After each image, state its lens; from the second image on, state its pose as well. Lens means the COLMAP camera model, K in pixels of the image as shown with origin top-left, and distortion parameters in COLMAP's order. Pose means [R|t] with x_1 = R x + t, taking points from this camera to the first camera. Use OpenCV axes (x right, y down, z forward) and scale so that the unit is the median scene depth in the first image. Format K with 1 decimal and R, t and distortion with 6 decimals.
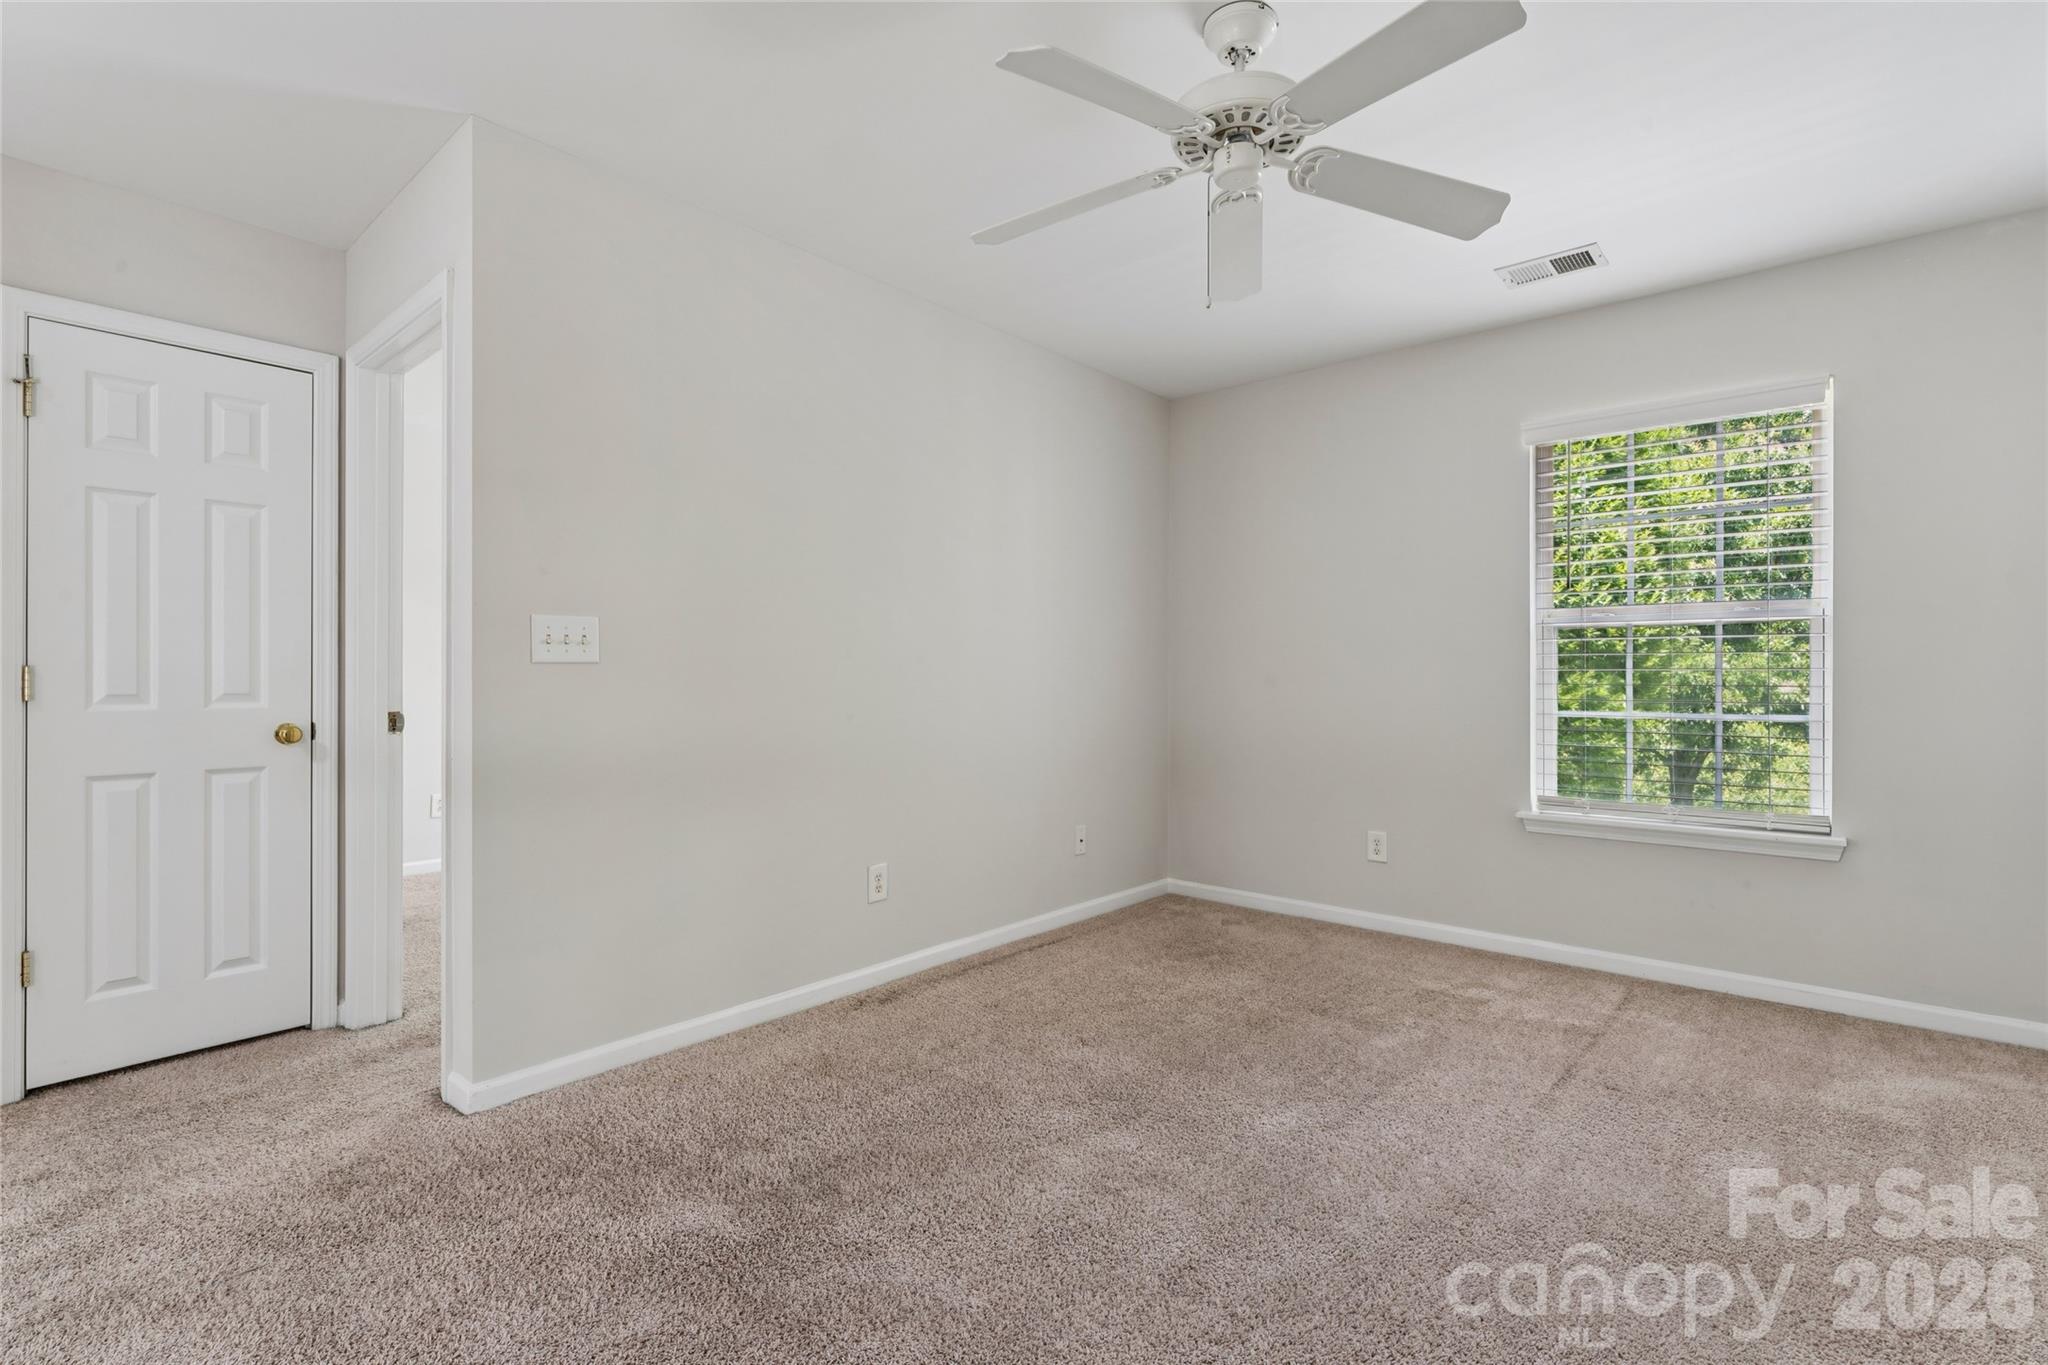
lens RADIAL K [[950.9, 0, 1029.3], [0, 950.9, 676.1], [0, 0, 1]] dist [0.000017, 0.000601]
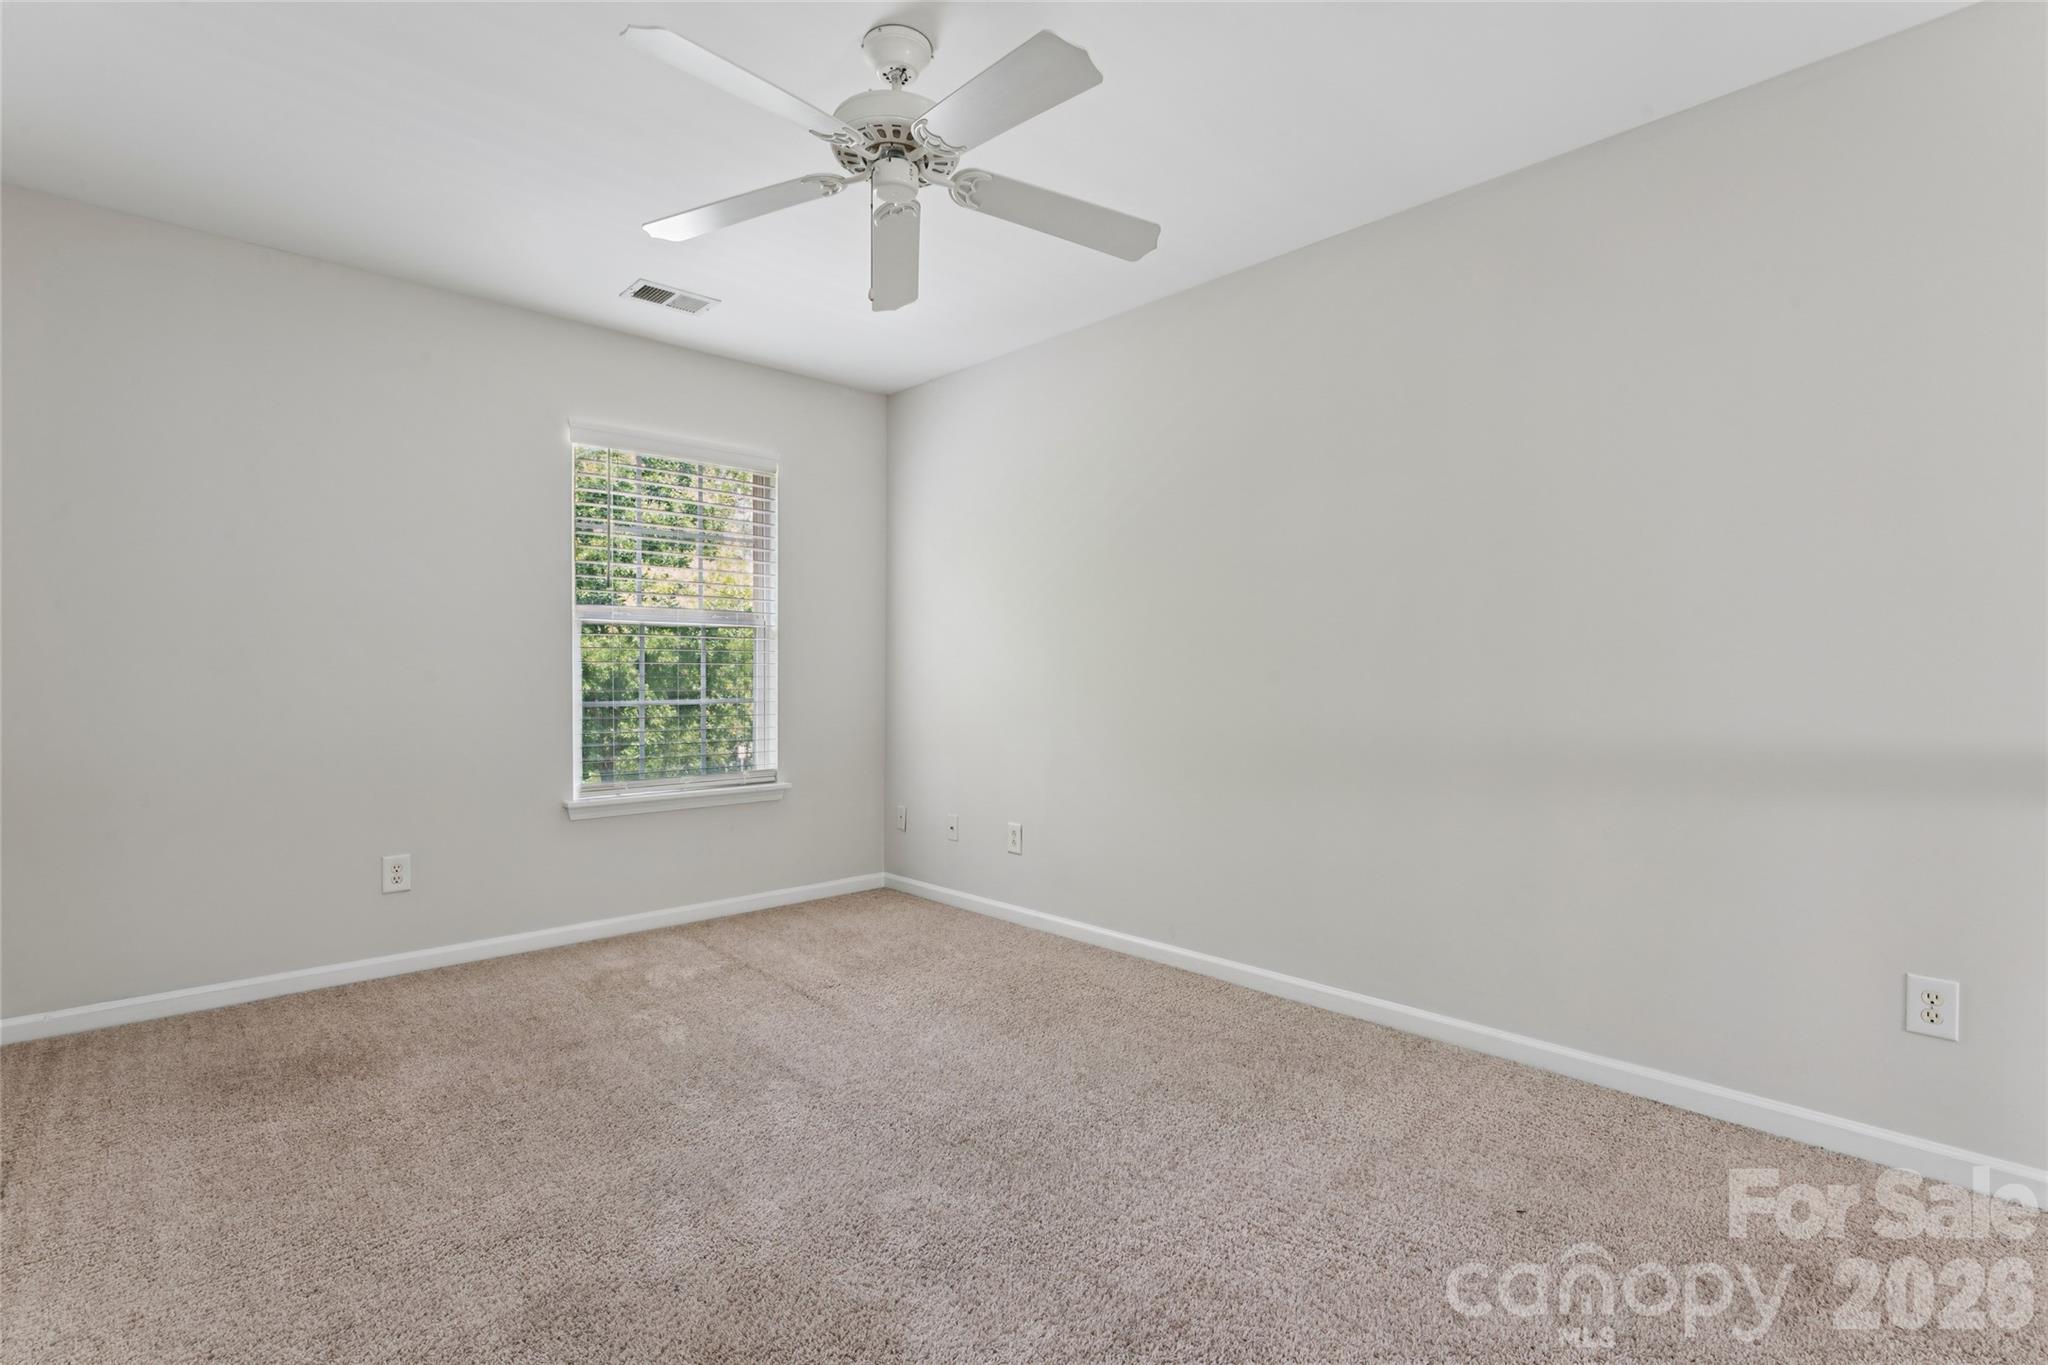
lens RADIAL K [[950.9, 0, 1024.6], [0, 950.9, 678.2], [0, 0, 1]] dist [0.000017, 0.000601]
pose [[0.111191, -0.006986, 0.993774, -0.498453], [-0.003705, 0.999965, 0.007444, 0.001259], [-0.993792, -0.004509, 0.111162, 0.459563]]
